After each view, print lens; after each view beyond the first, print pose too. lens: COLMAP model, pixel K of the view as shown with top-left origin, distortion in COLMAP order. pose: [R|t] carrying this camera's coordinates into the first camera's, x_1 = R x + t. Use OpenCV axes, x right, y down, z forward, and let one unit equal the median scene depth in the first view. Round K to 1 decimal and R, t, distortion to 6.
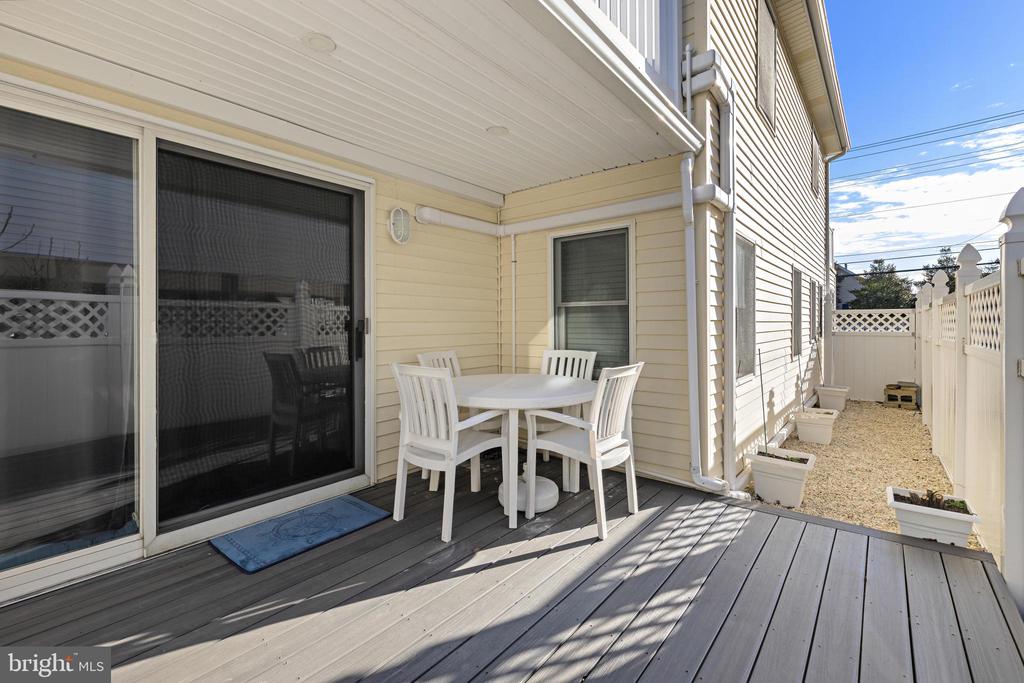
lens RADIAL K [[460.2, 0, 513.0], [0, 460.2, 321.4], [0, 0, 1]] dist [0.000109, -0.000005]
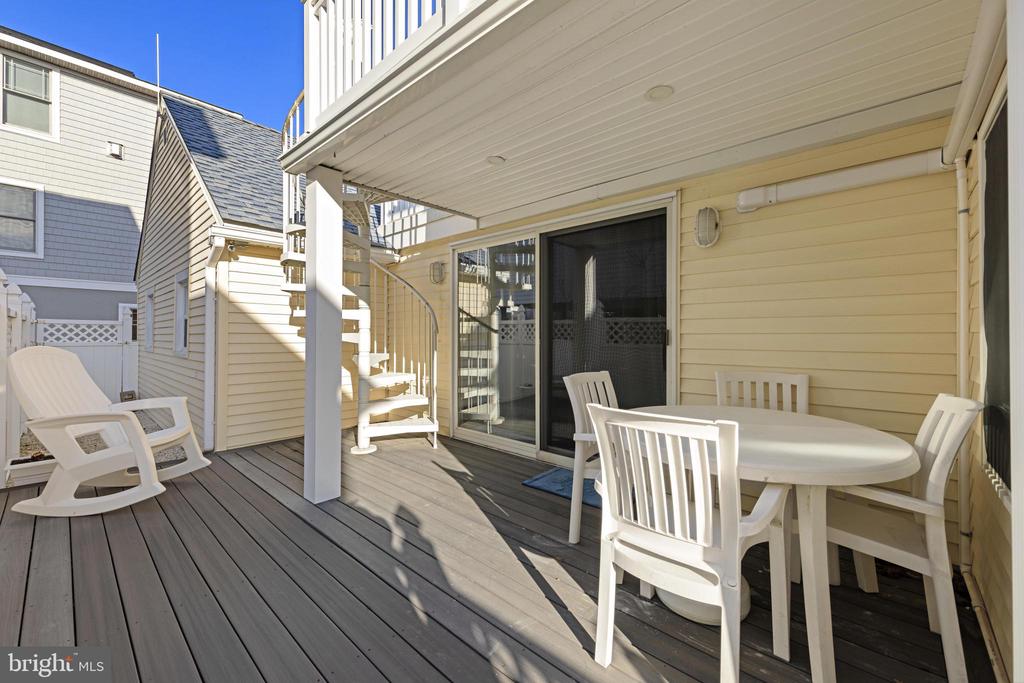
lens RADIAL K [[408.6, 0, 513.6], [0, 408.6, 333.8], [0, 0, 1]] dist [0.000789, 0.000073]
pose [[-0.065755, -0.004996, -0.997823, 0.755306], [-0.004138, 0.999980, -0.004734, 0.008473], [0.997827, 0.003817, -0.065775, 0.880850]]
